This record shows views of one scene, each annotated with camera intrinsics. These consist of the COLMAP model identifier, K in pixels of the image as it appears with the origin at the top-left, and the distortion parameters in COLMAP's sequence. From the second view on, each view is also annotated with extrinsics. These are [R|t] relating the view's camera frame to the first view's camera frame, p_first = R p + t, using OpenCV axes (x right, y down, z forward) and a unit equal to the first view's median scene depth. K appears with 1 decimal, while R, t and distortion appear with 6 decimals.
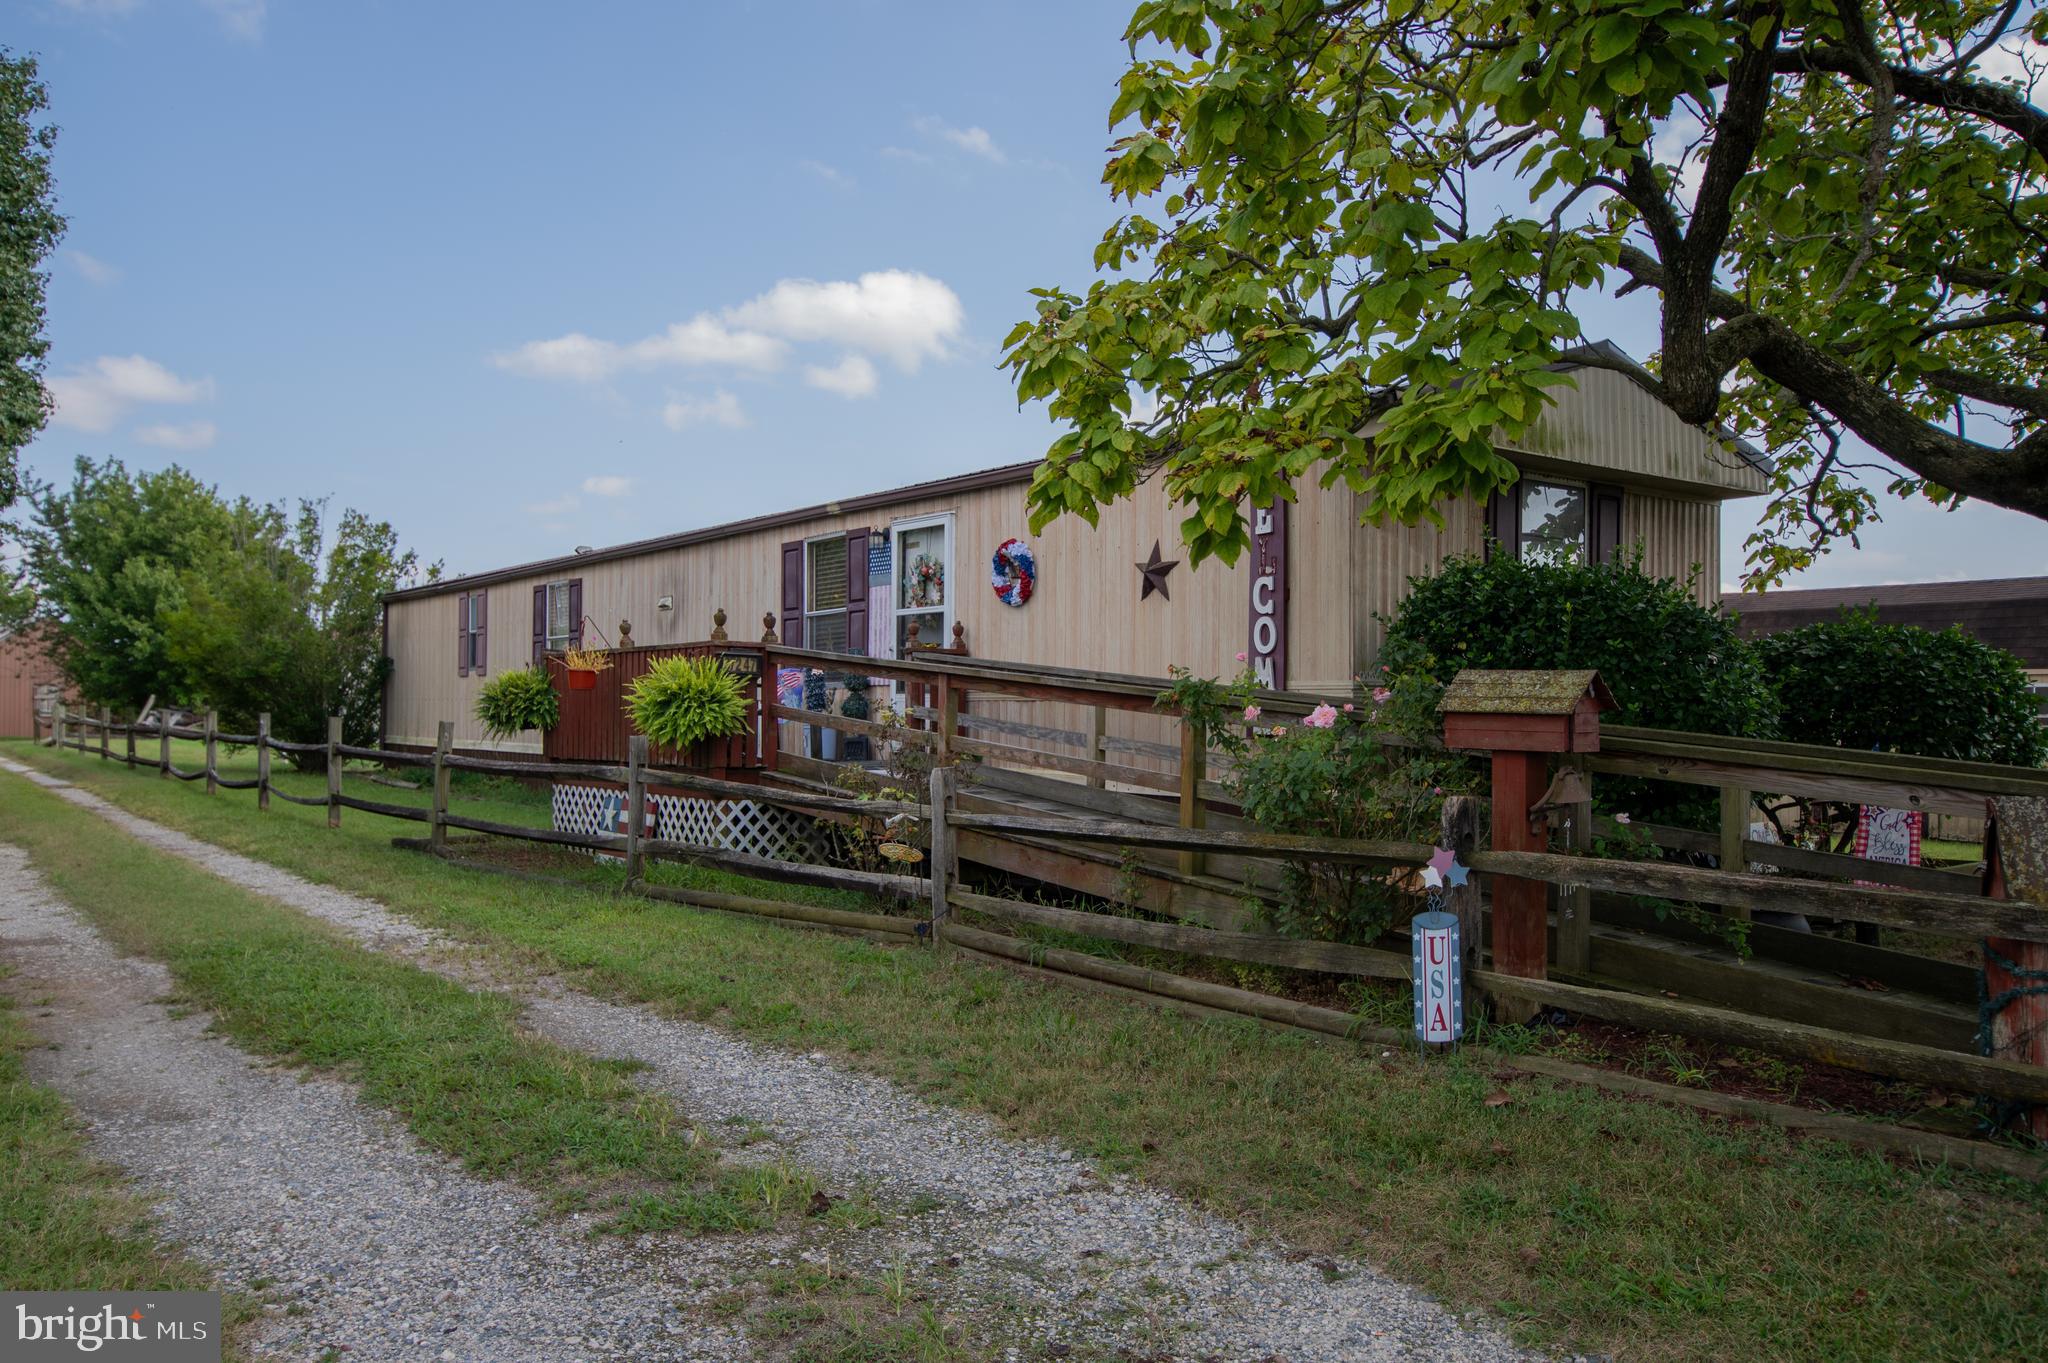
lens RADIAL K [[1524.6, 0, 1024.0], [0, 1524.6, 681.5], [0, 0, 1]] dist [0.010420, 0.004837]
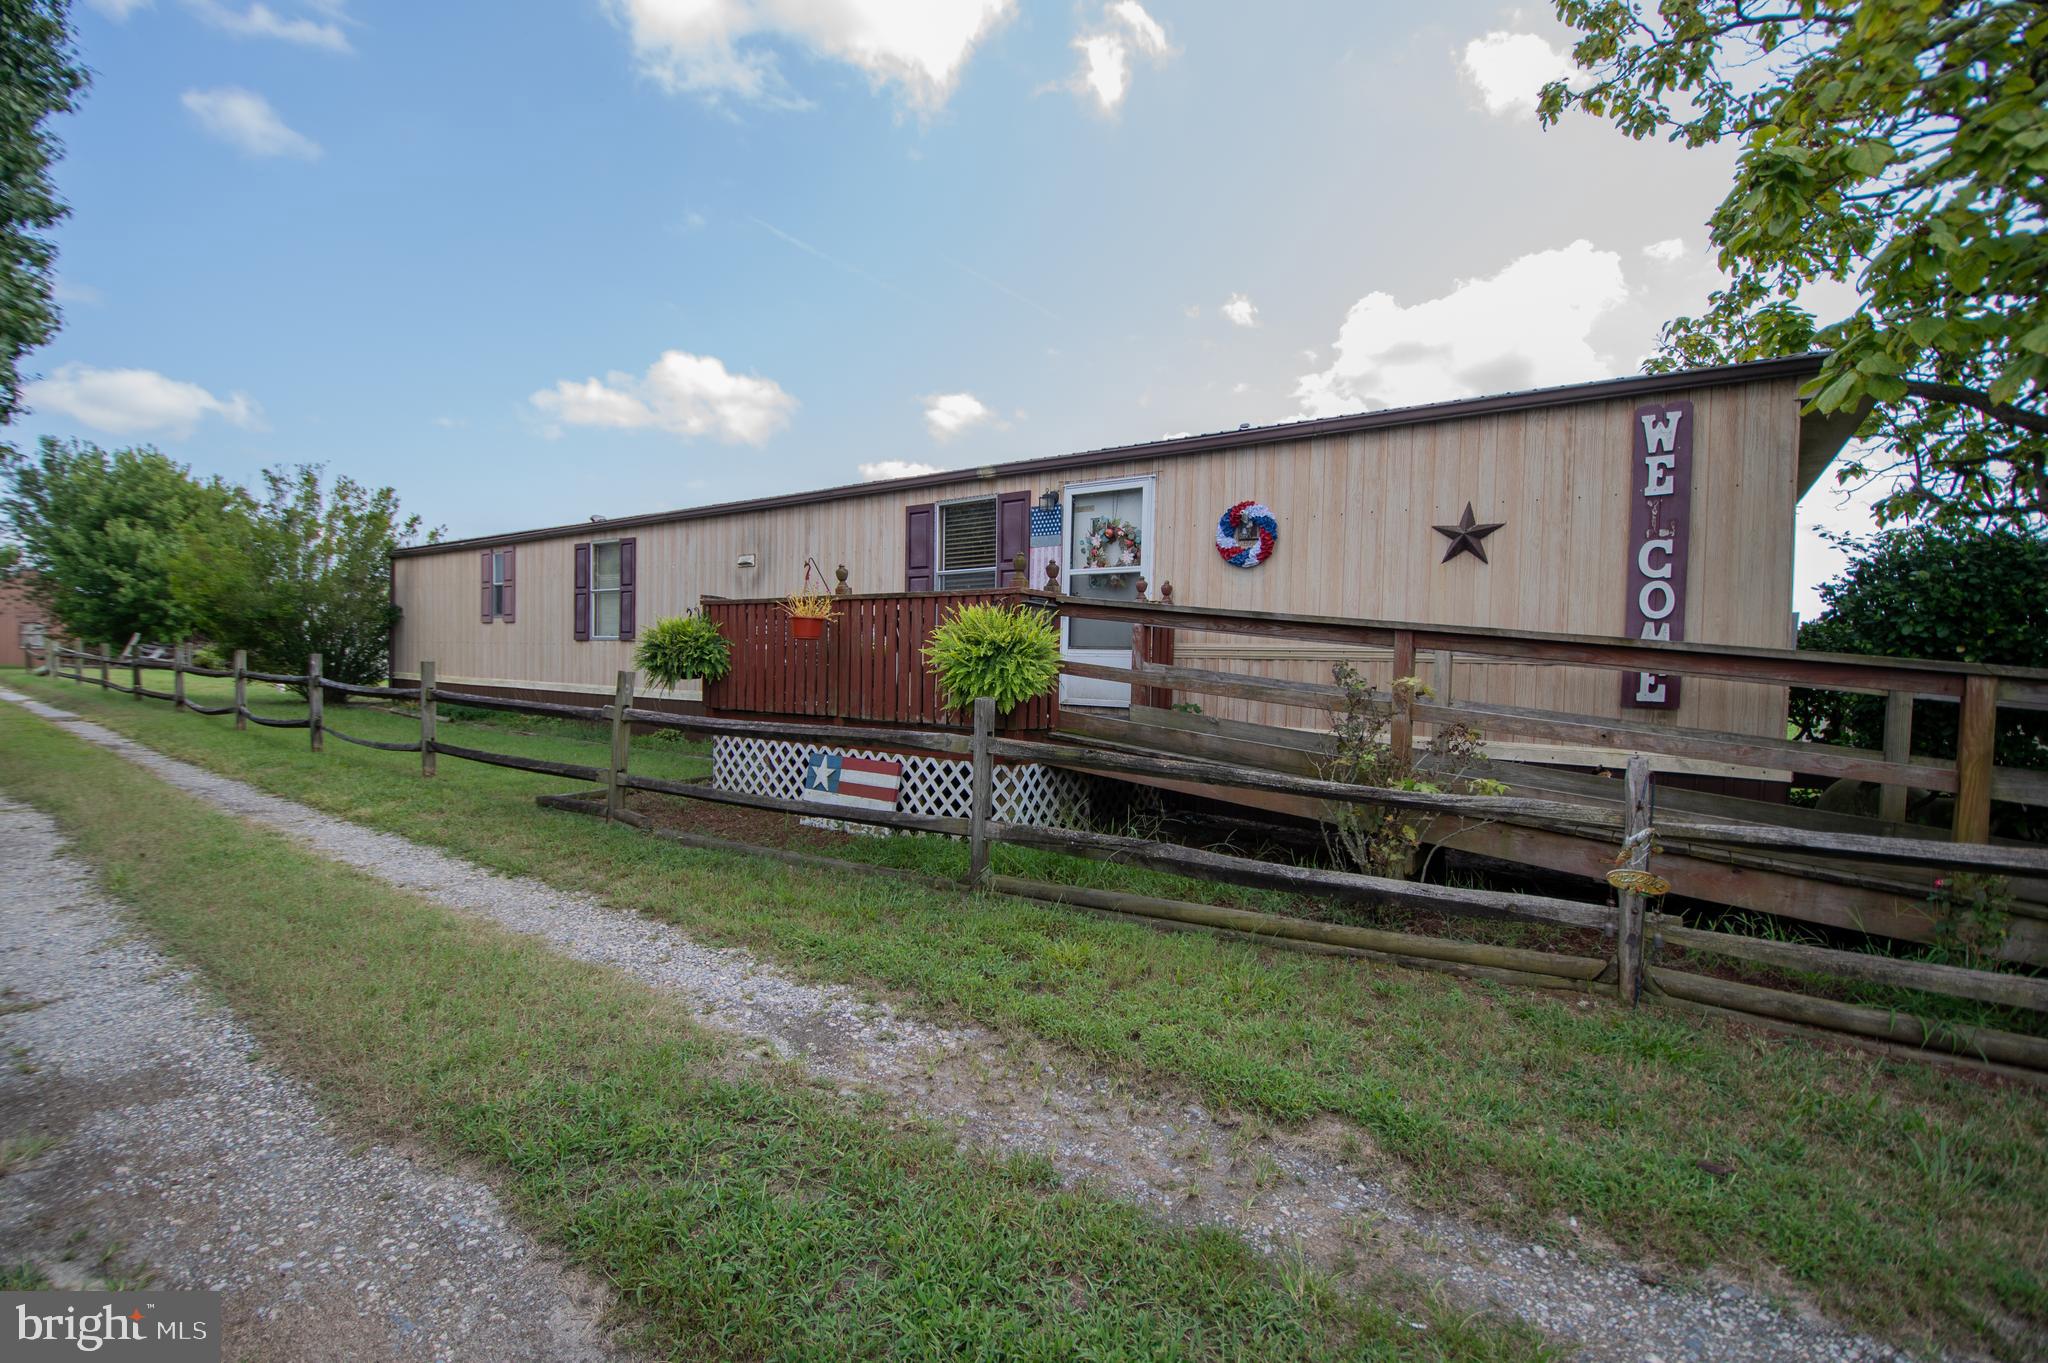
lens RADIAL K [[886.0, 0, 1019.1], [0, 886.0, 692.0], [0, 0, 1]] dist [0.012858, -0.019660]
pose [[0.960185, 0.005816, 0.279304, -0.338337], [-0.022218, 0.998206, 0.055593, 0.004996], [-0.278480, -0.059585, 0.958592, 0.489308]]
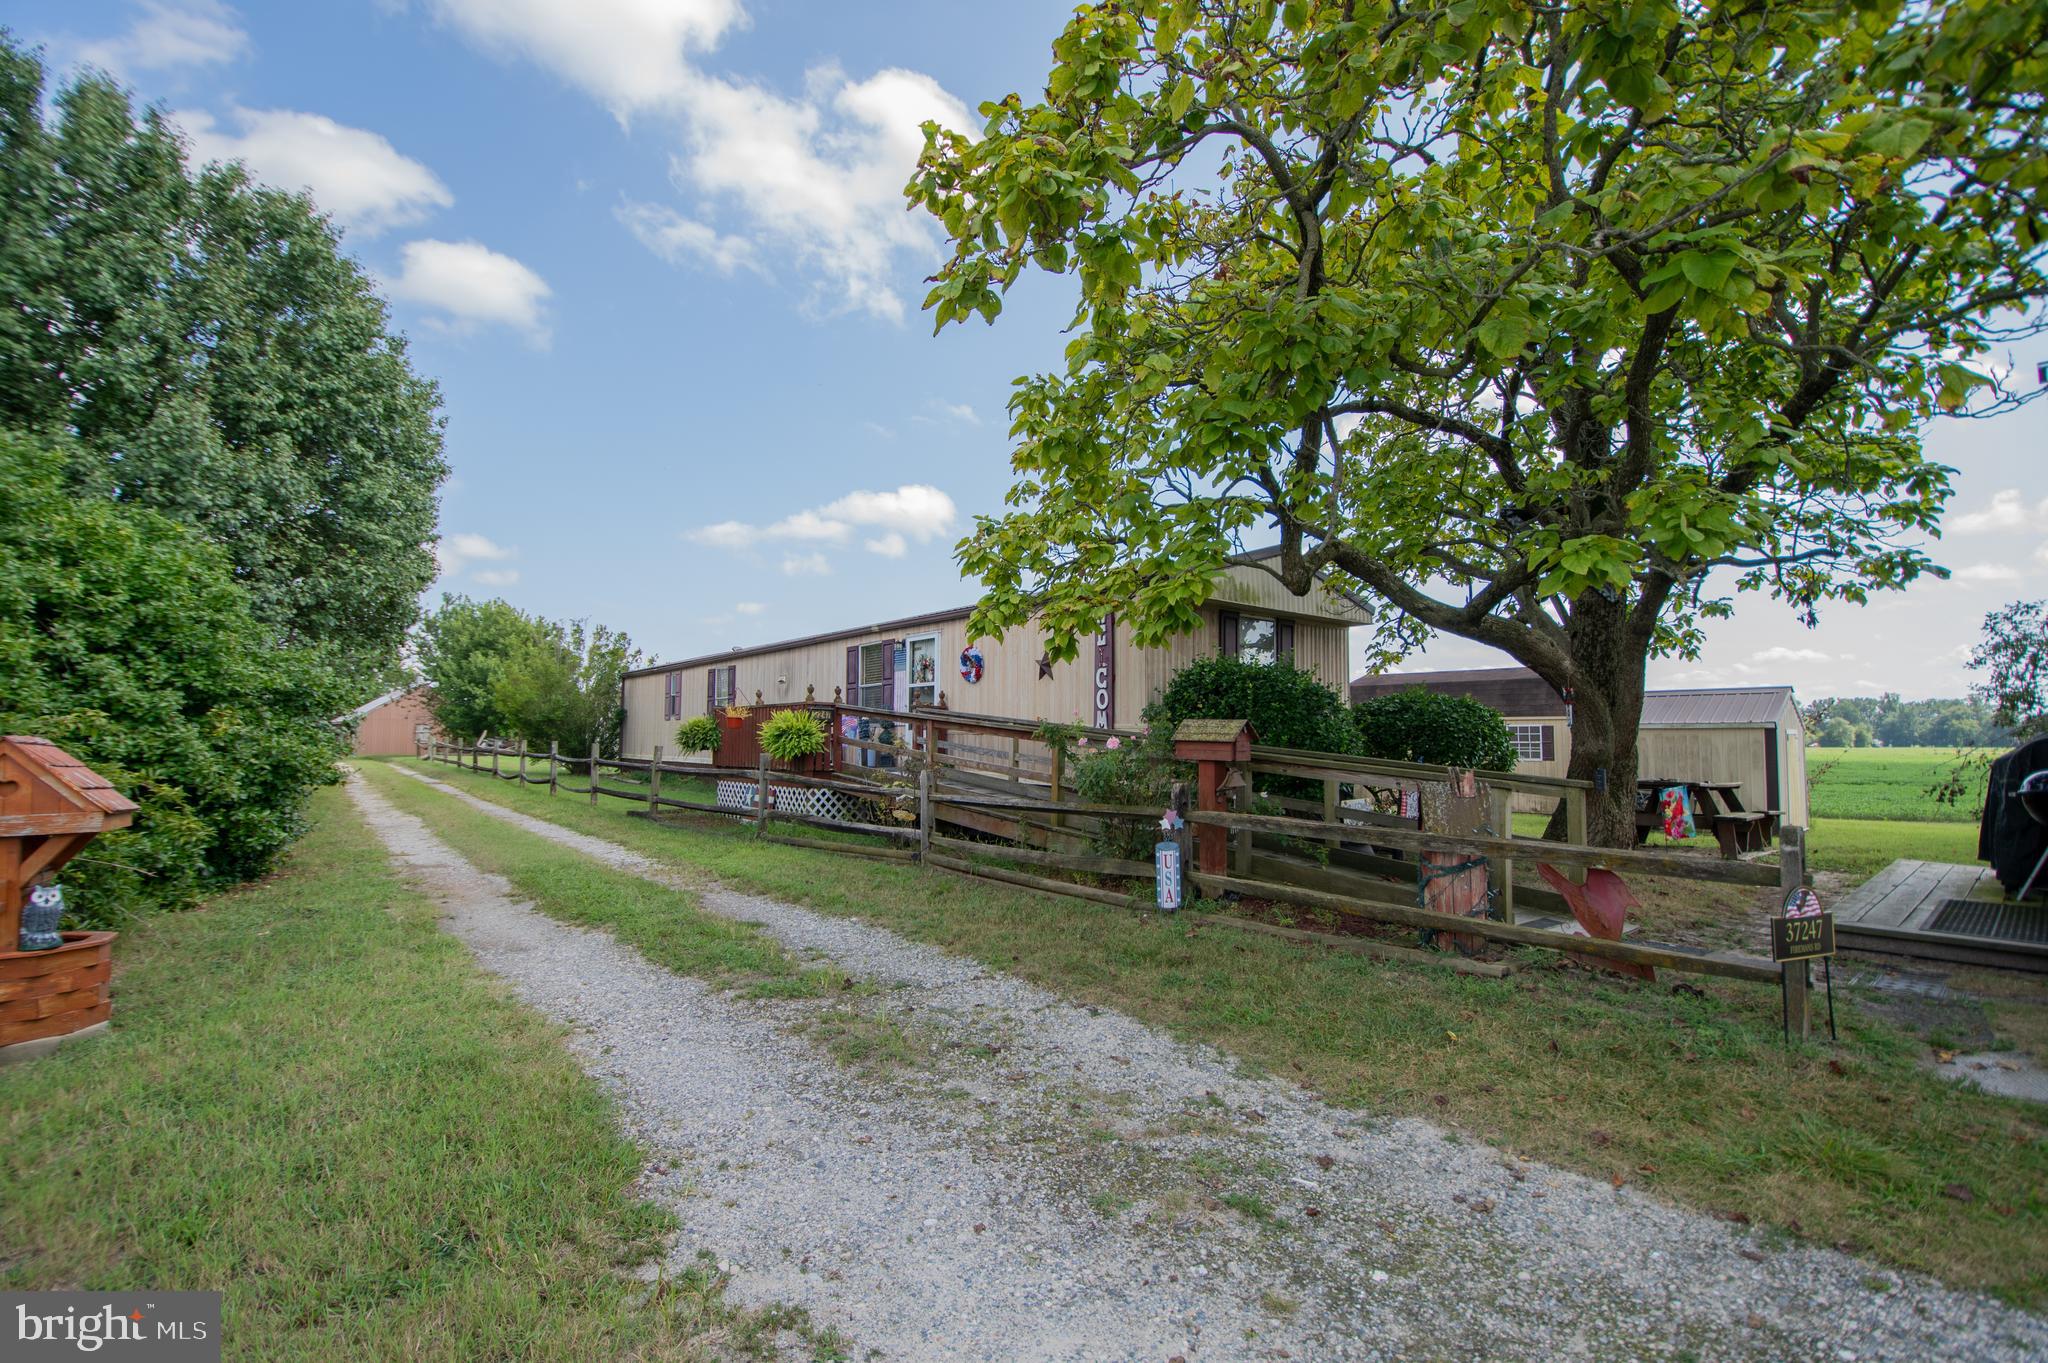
lens RADIAL K [[886.0, 0, 1019.1], [0, 886.0, 692.0], [0, 0, 1]] dist [0.012858, -0.019660]
pose [[0.999631, 0.001109, 0.027156, 0.022669], [-0.000184, 0.999421, -0.034033, -0.001930], [-0.027178, 0.034015, 0.999052, -0.072921]]
